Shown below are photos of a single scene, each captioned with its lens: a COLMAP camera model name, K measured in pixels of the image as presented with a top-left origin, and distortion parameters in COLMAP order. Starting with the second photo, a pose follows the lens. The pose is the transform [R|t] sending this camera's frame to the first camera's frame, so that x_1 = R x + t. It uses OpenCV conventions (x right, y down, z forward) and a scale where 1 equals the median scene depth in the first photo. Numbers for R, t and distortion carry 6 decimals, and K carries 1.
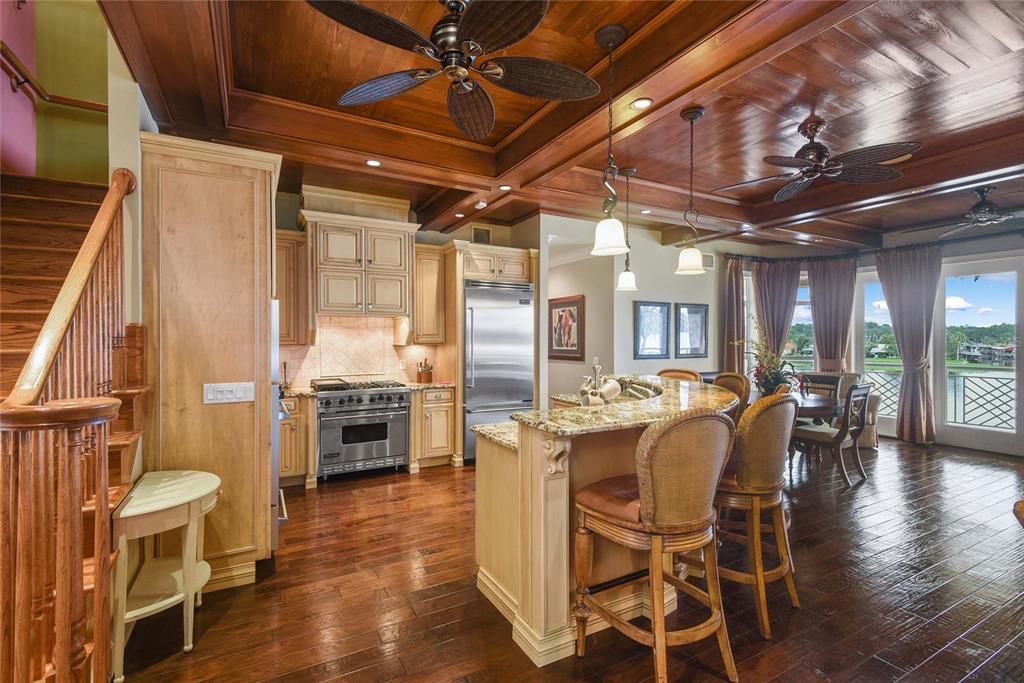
lens RADIAL K [[467.3, 0, 512.0], [0, 467.3, 341.5], [0, 0, 1]] dist [0.039730, -0.022825]
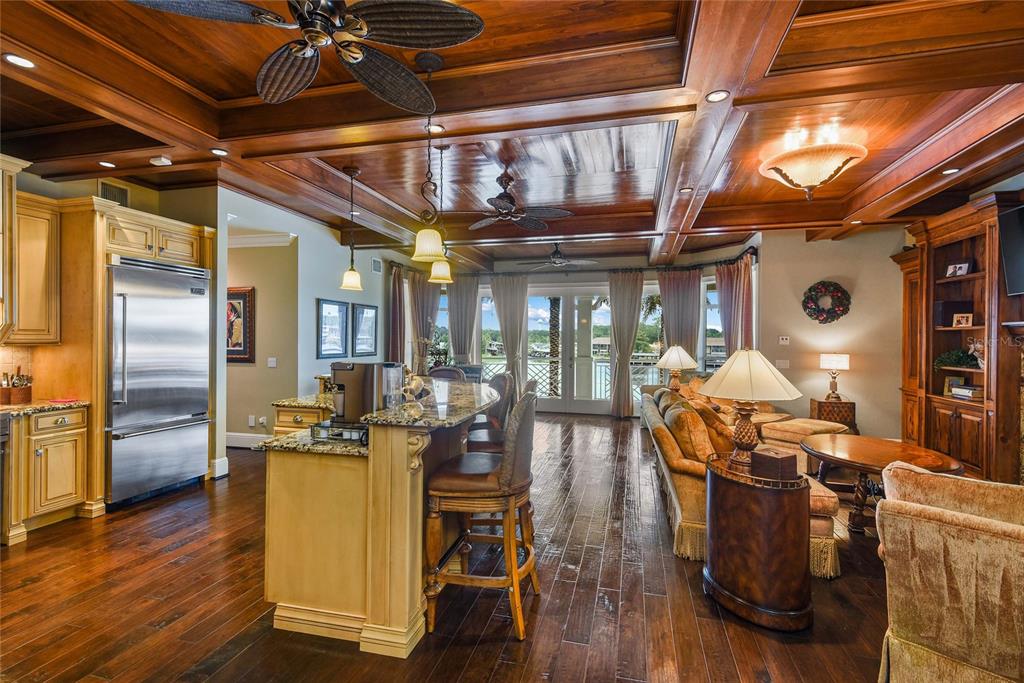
lens RADIAL K [[467.3, 0, 512.0], [0, 467.3, 341.5], [0, 0, 1]] dist [0.039730, -0.022825]
pose [[0.686845, -0.001066, 0.726803, -0.207998], [-0.001106, 0.999996, 0.002512, -0.001044], [-0.726803, -0.002529, 0.686841, 0.050193]]
